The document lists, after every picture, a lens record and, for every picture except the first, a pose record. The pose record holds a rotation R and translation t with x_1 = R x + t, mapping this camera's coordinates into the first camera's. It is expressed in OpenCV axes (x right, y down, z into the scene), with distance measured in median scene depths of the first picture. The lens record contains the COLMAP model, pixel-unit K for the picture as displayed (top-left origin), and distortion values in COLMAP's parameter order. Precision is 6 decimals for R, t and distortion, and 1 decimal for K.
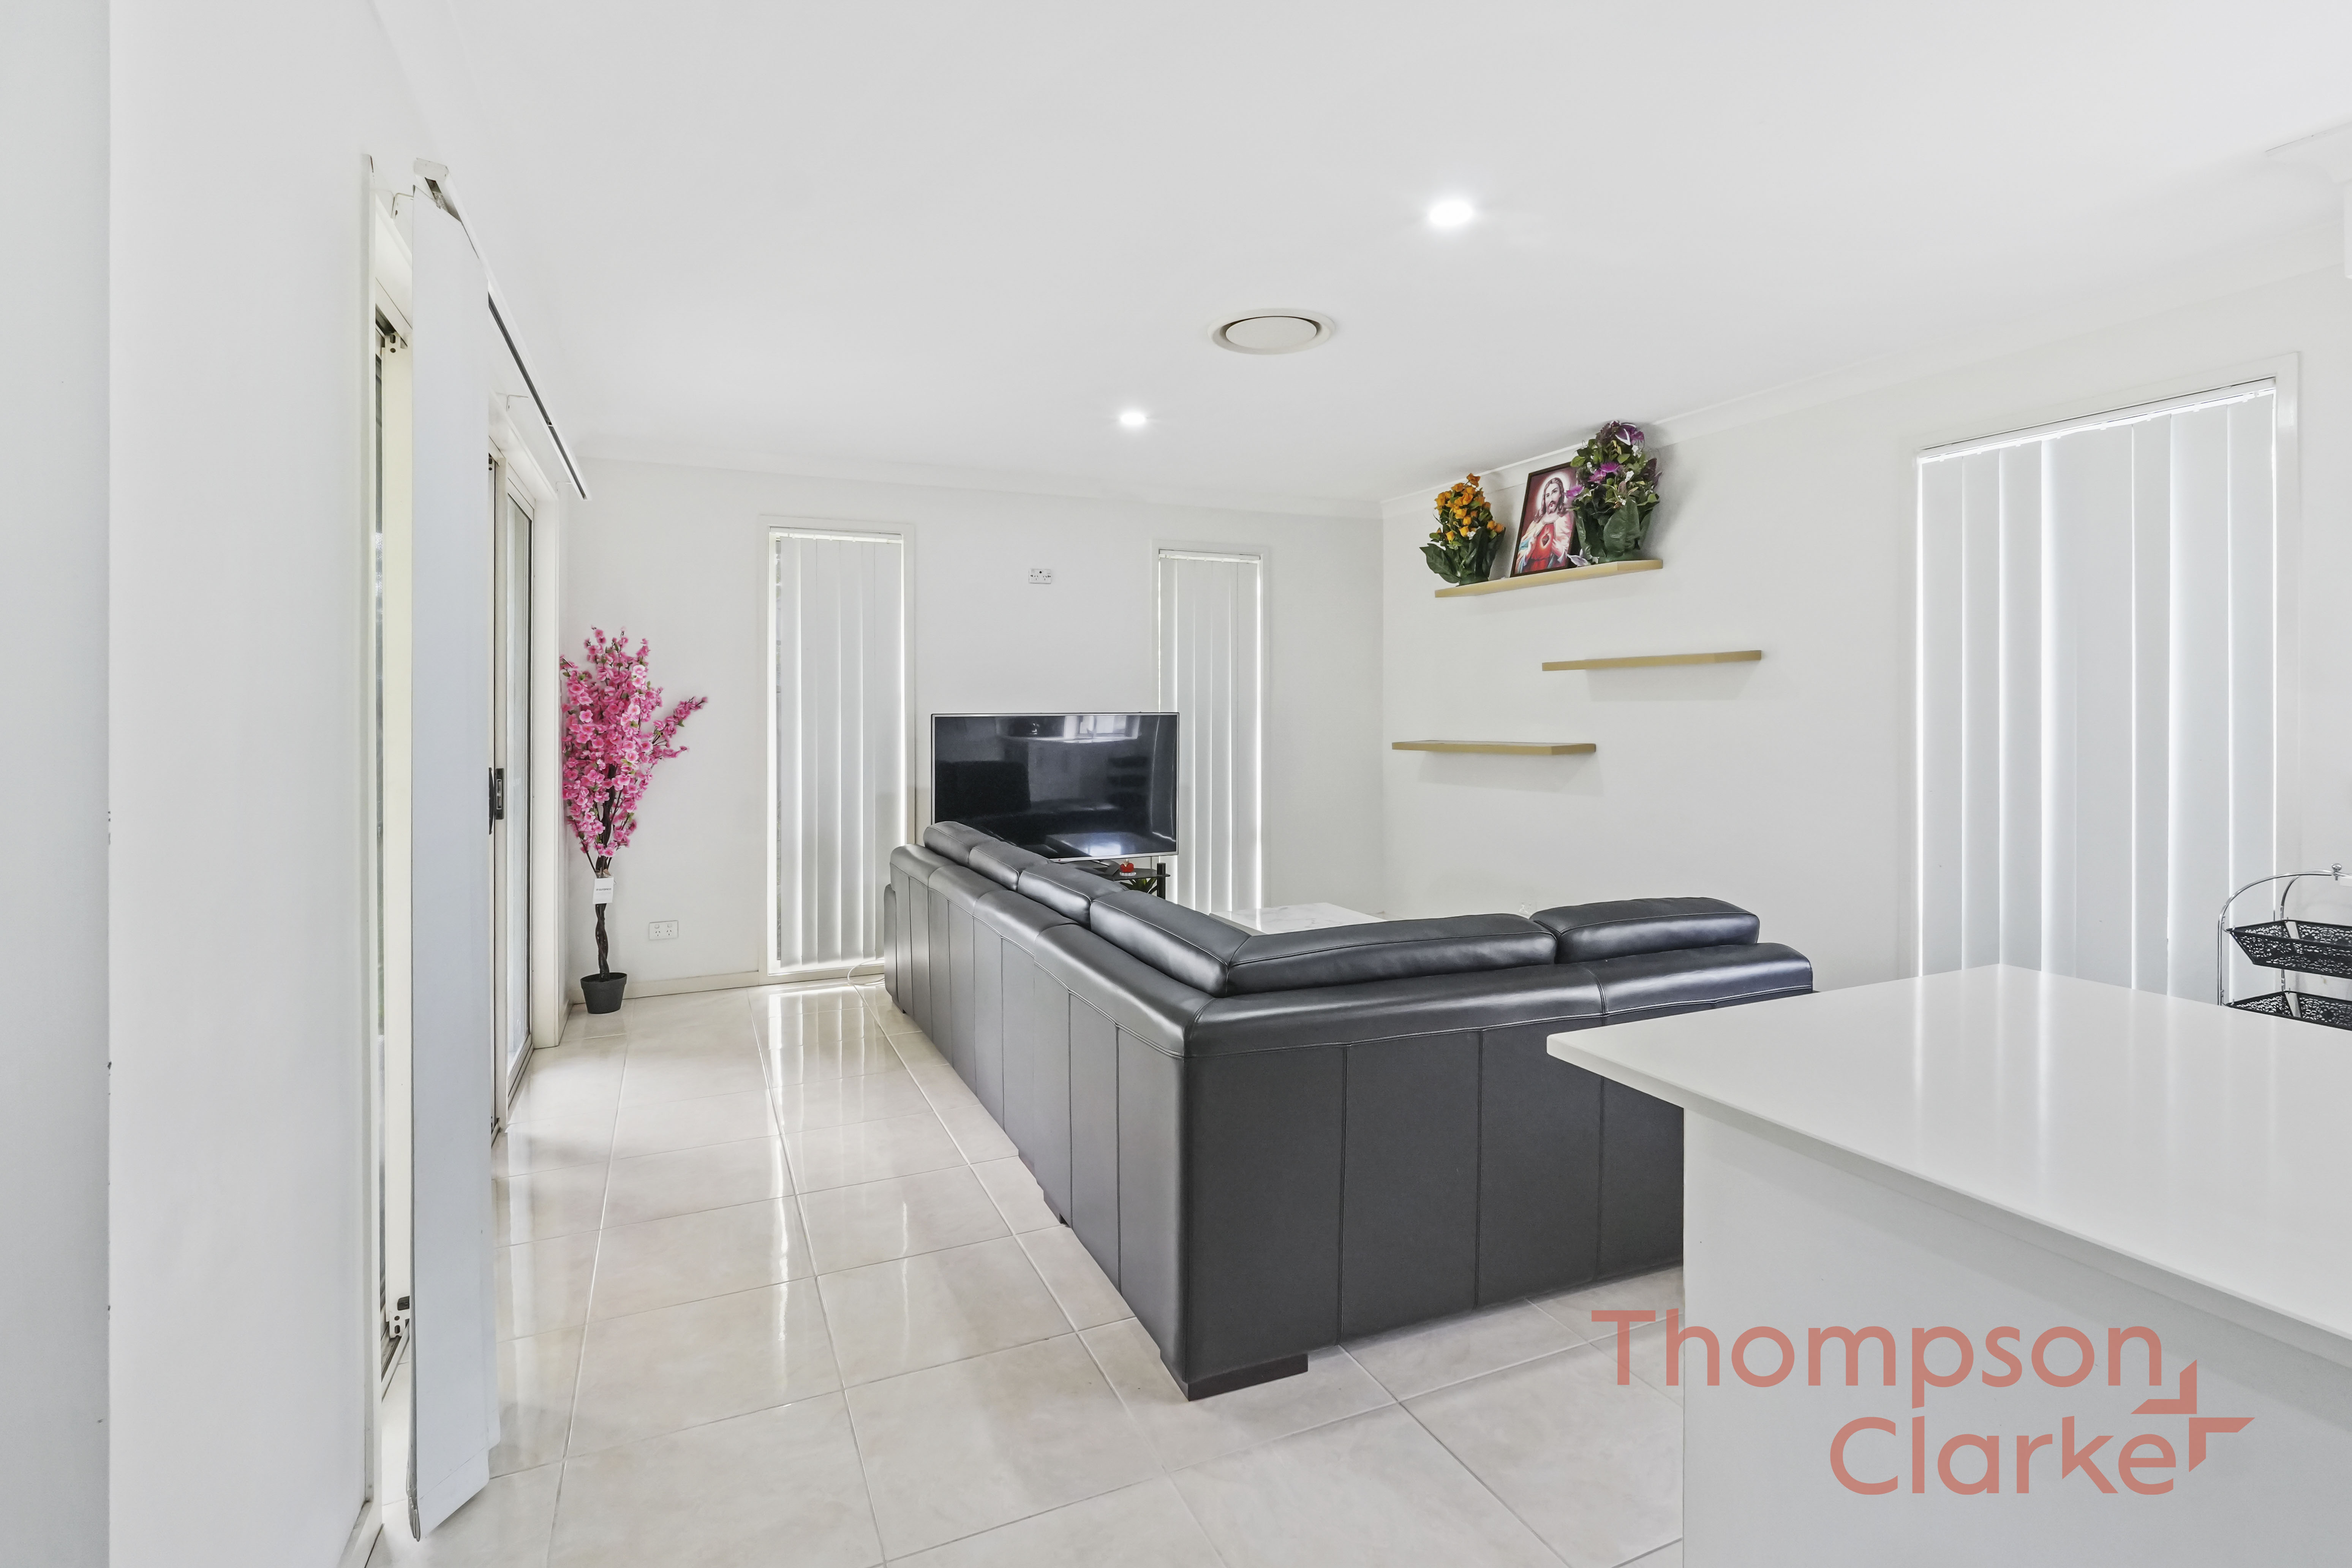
lens RADIAL K [[1103.1, 0, 1181.8], [0, 1103.1, 708.5], [0, 0, 1]] dist [-0.003076, 0.000006]
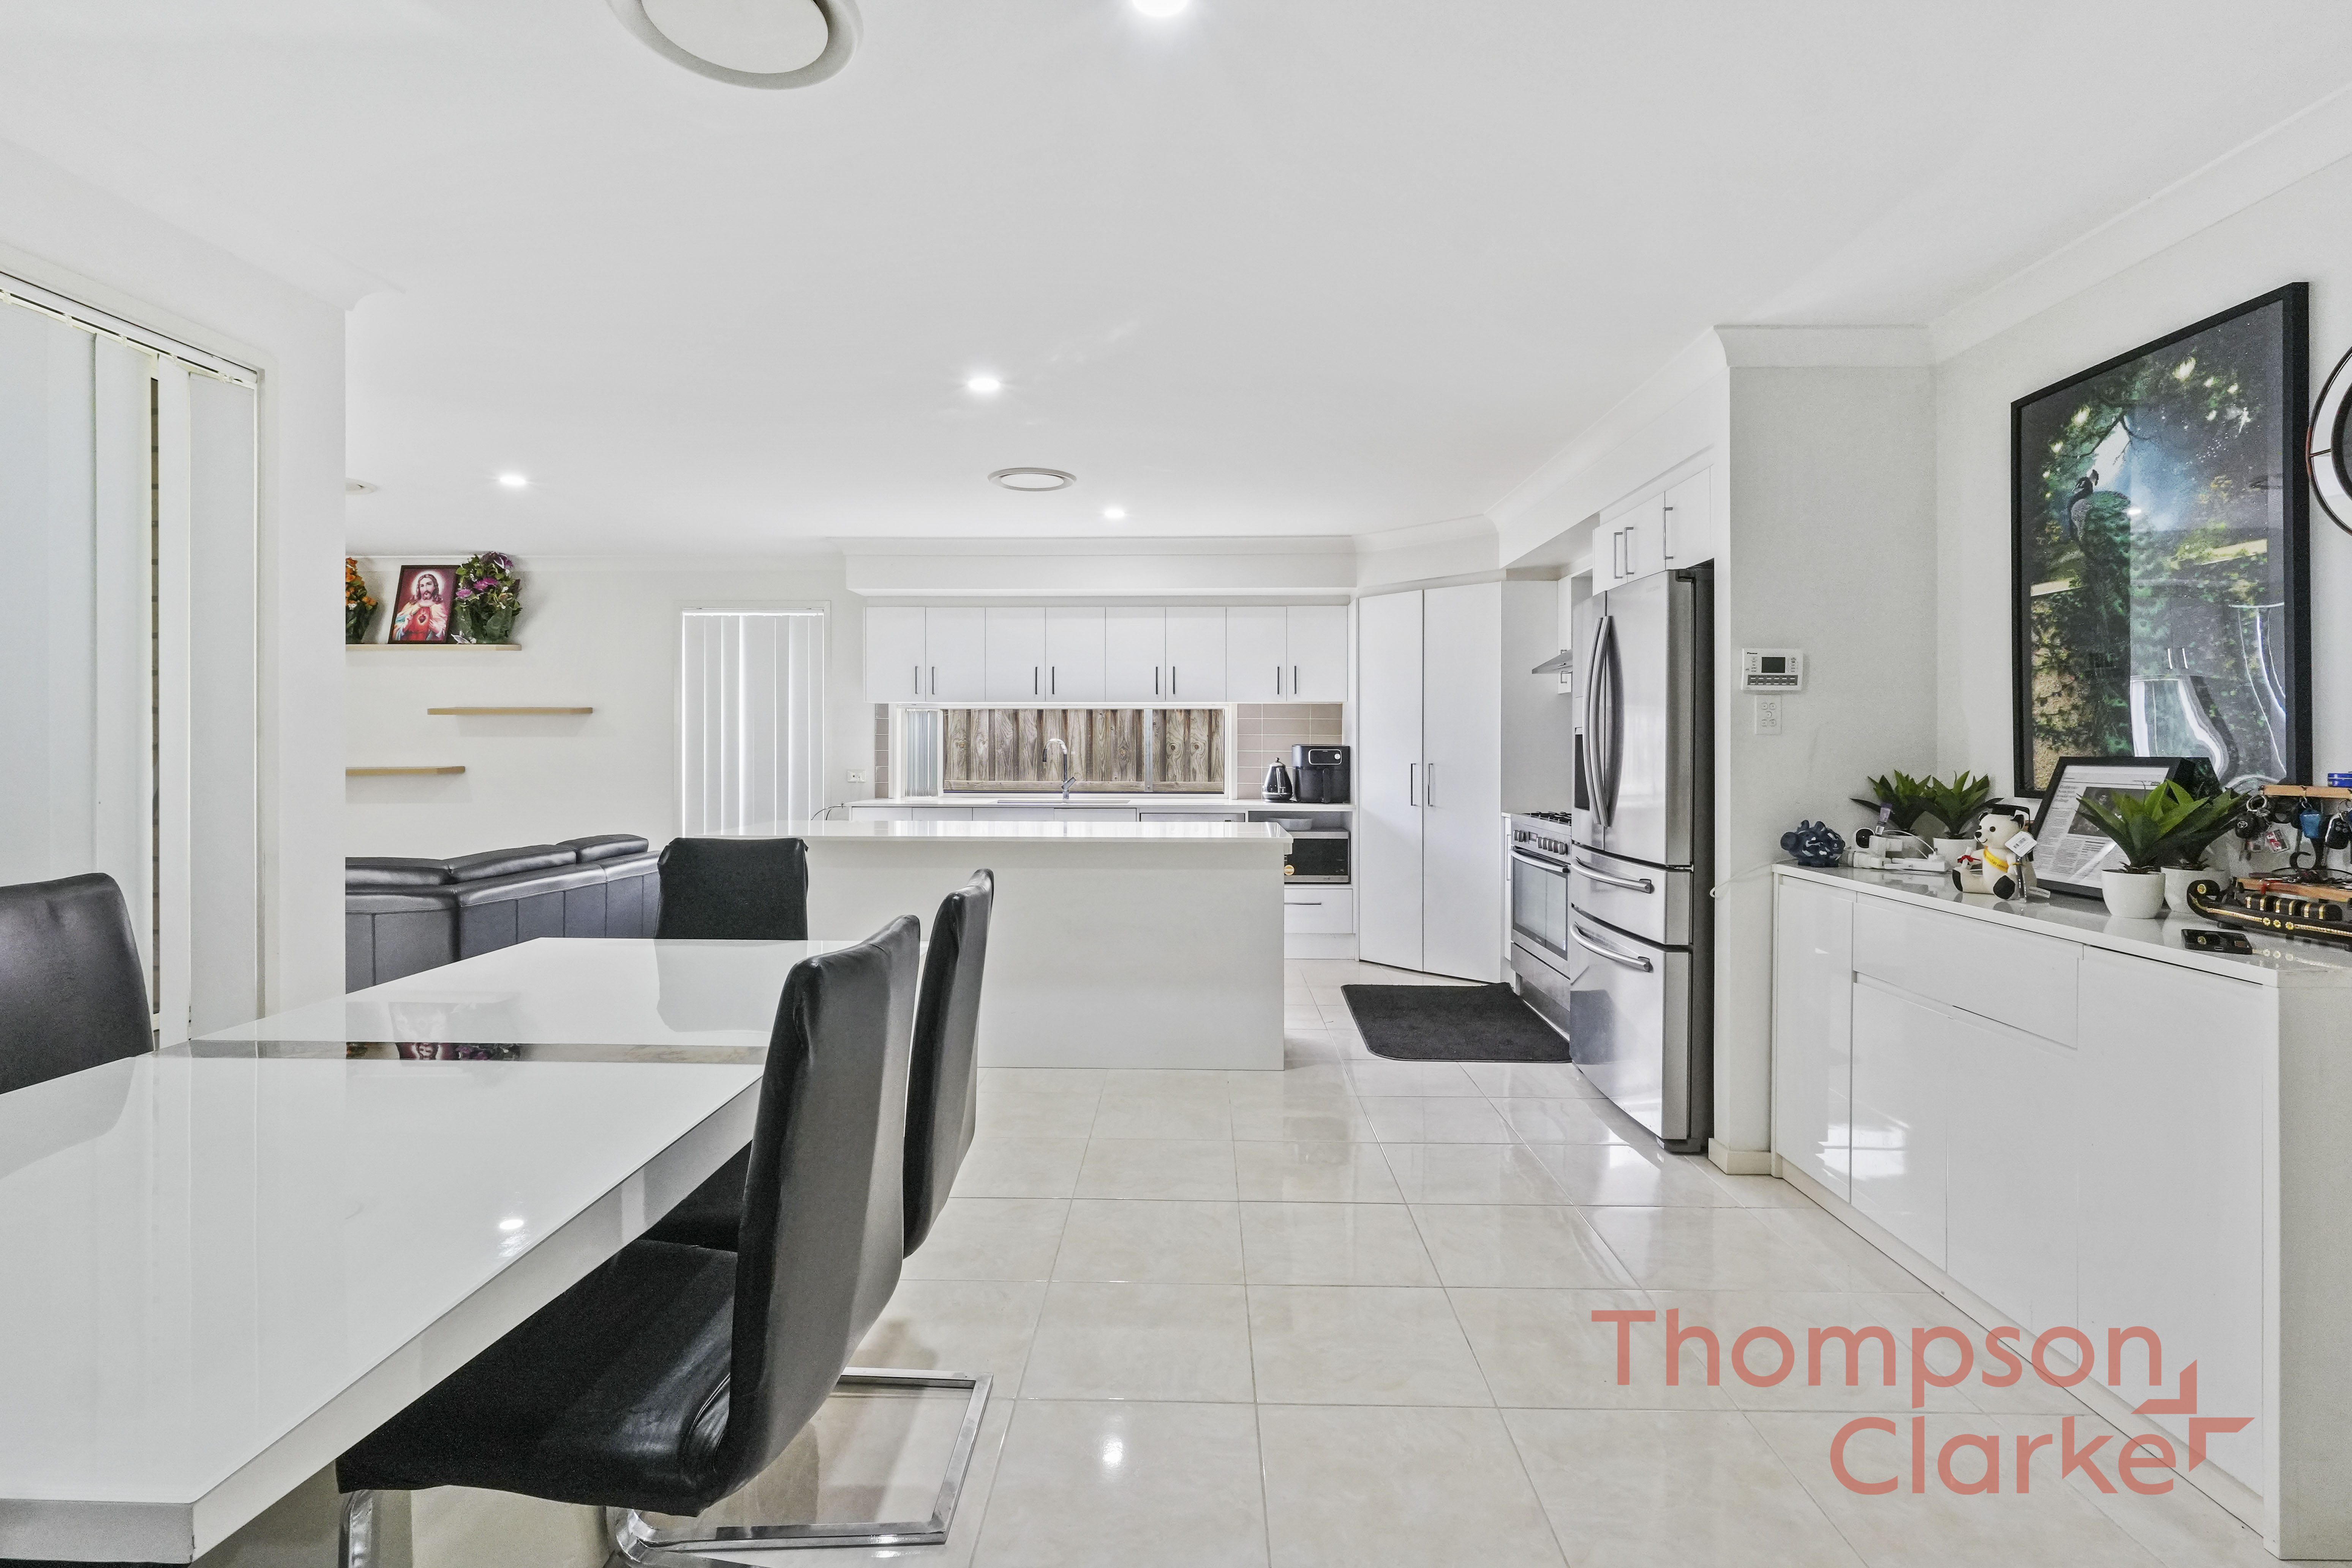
lens RADIAL K [[1103.1, 0, 1180.6], [0, 1103.1, 761.0], [0, 0, 1]] dist [-0.003076, 0.000006]
pose [[0.433152, -0.010167, 0.901264, -0.526303], [-0.002462, 0.999919, 0.012463, 0.004616], [-0.901318, -0.007617, 0.433092, -0.469596]]
